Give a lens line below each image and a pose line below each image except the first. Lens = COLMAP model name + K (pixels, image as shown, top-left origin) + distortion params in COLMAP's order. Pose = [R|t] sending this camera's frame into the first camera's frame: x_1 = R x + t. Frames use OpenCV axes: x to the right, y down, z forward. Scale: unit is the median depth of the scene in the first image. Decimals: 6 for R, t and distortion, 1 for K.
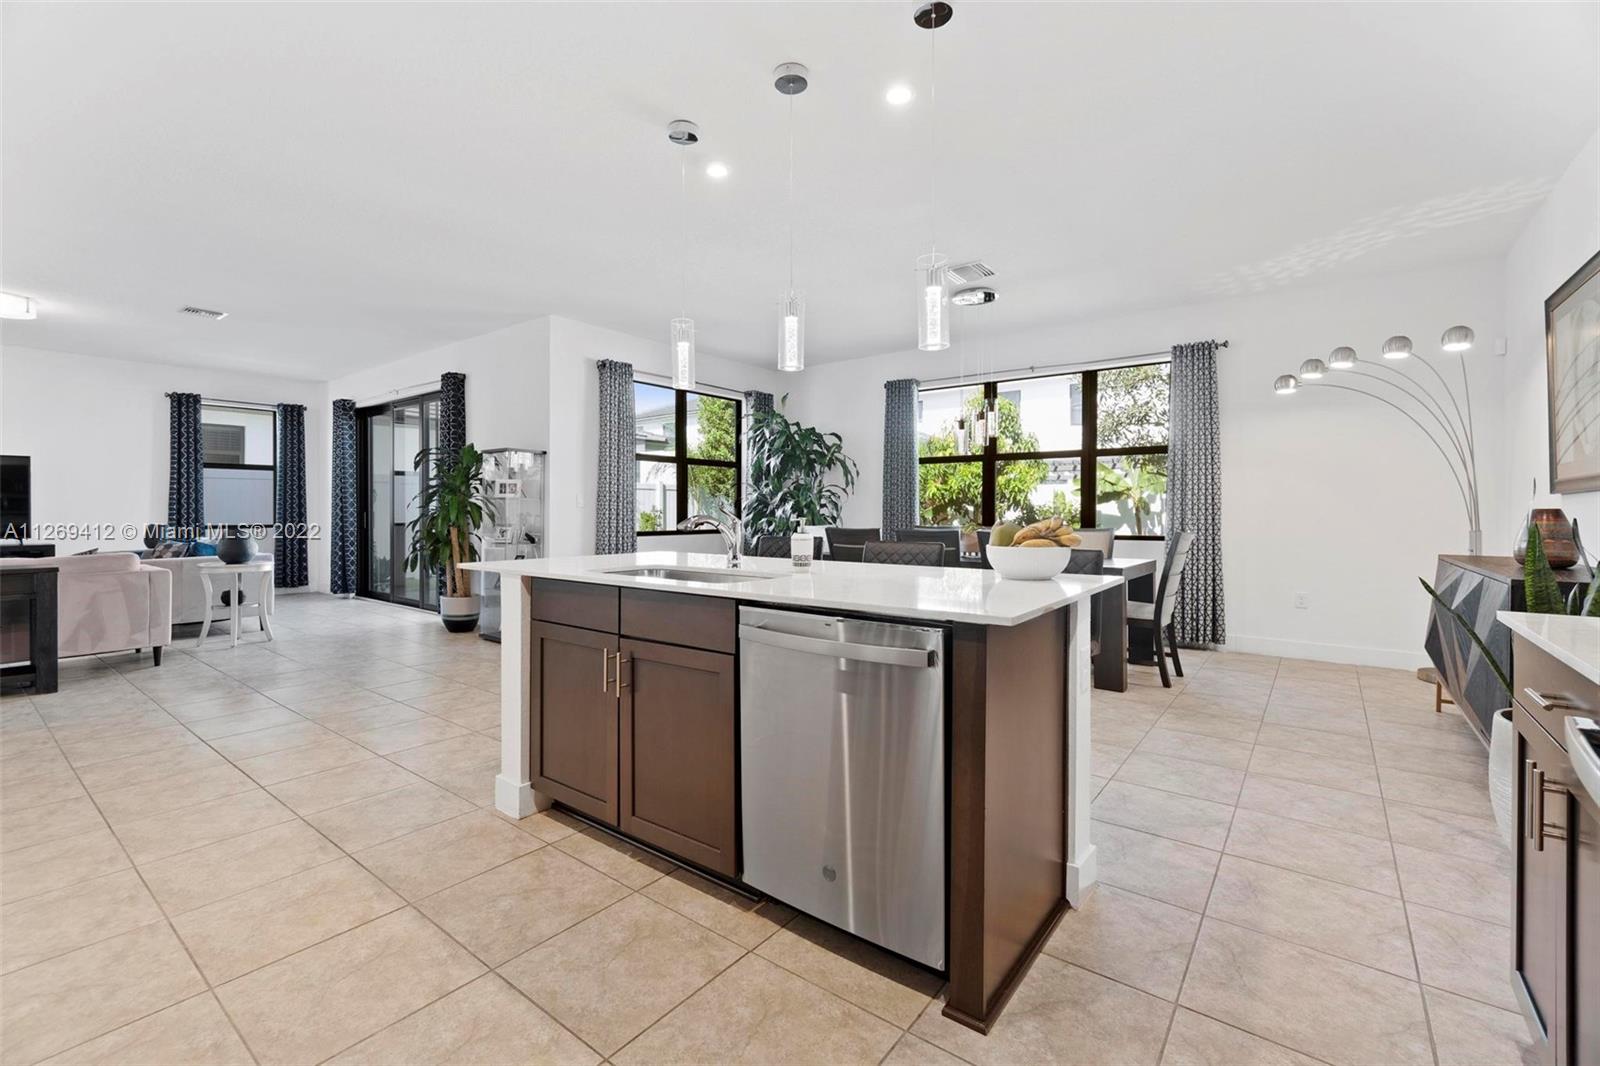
lens RADIAL K [[697.6, 0, 812.2], [0, 697.6, 518.9], [0, 0, 1]] dist [0.041175, -0.000198]
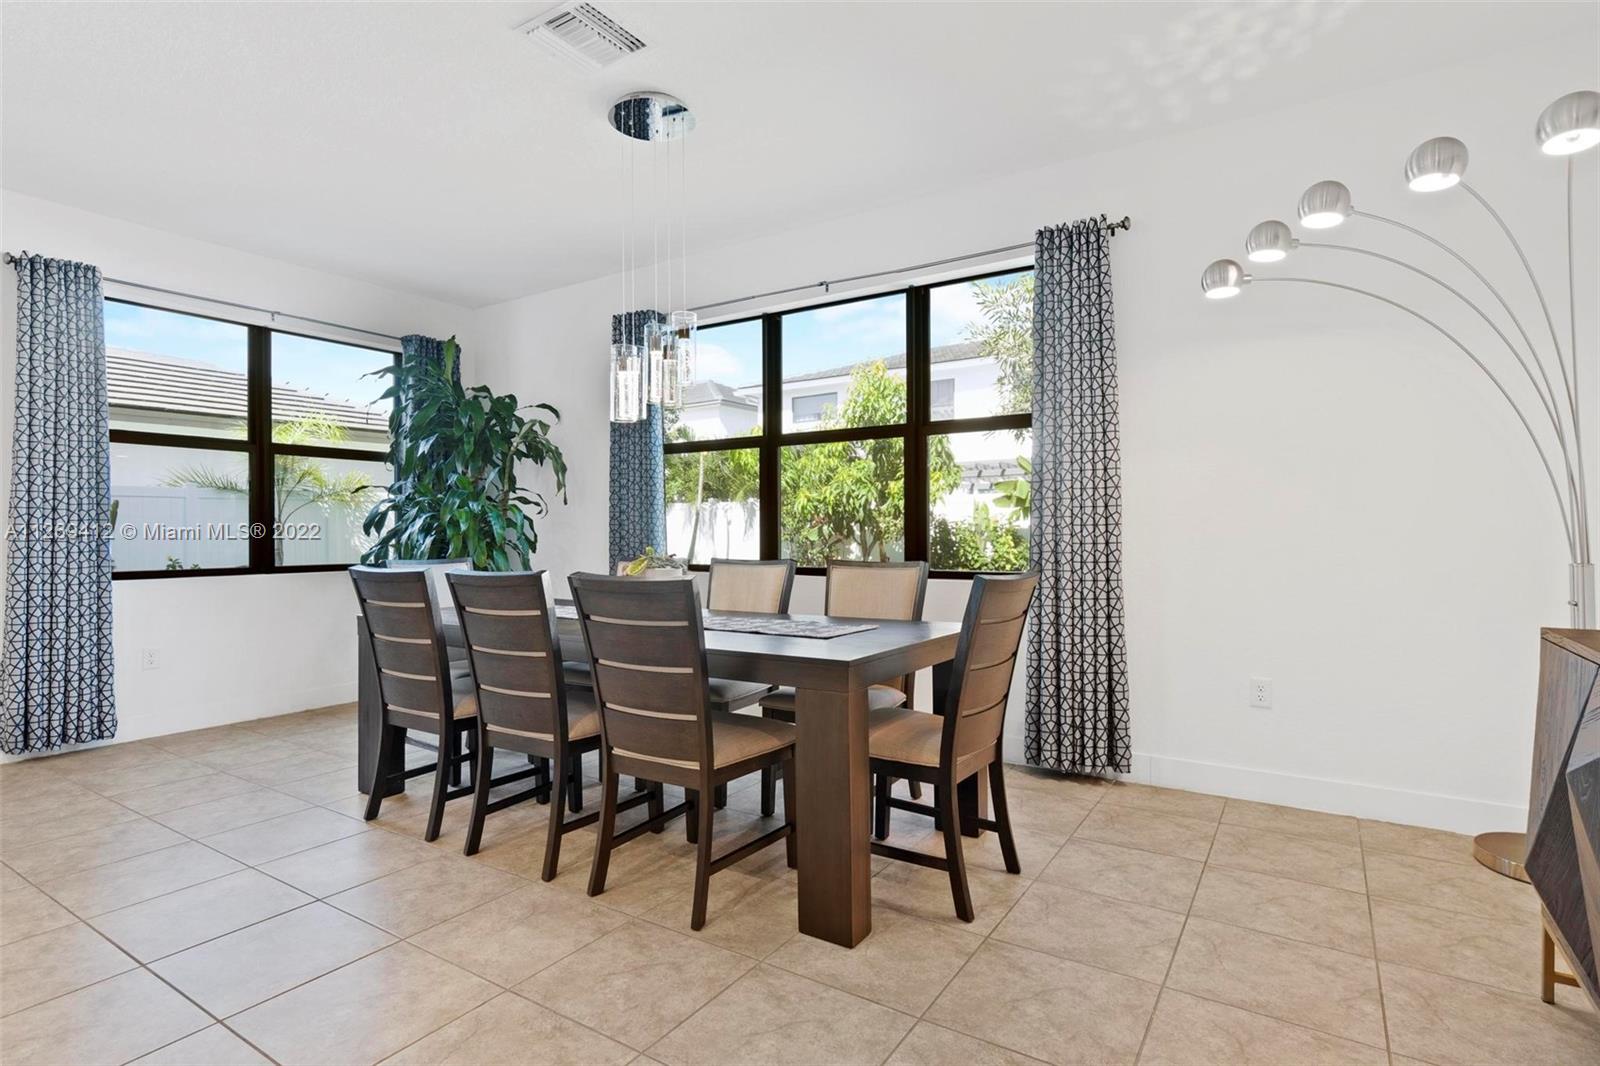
lens RADIAL K [[798.3, 0, 800.0], [0, 798.3, 533.0], [0, 0, 1]] dist [0.002367, 0.000513]
pose [[0.997551, -0.007808, 0.069500, 0.246817], [0.008275, 0.999945, -0.006425, -0.004551], [-0.069446, 0.006985, 0.997561, 0.344702]]
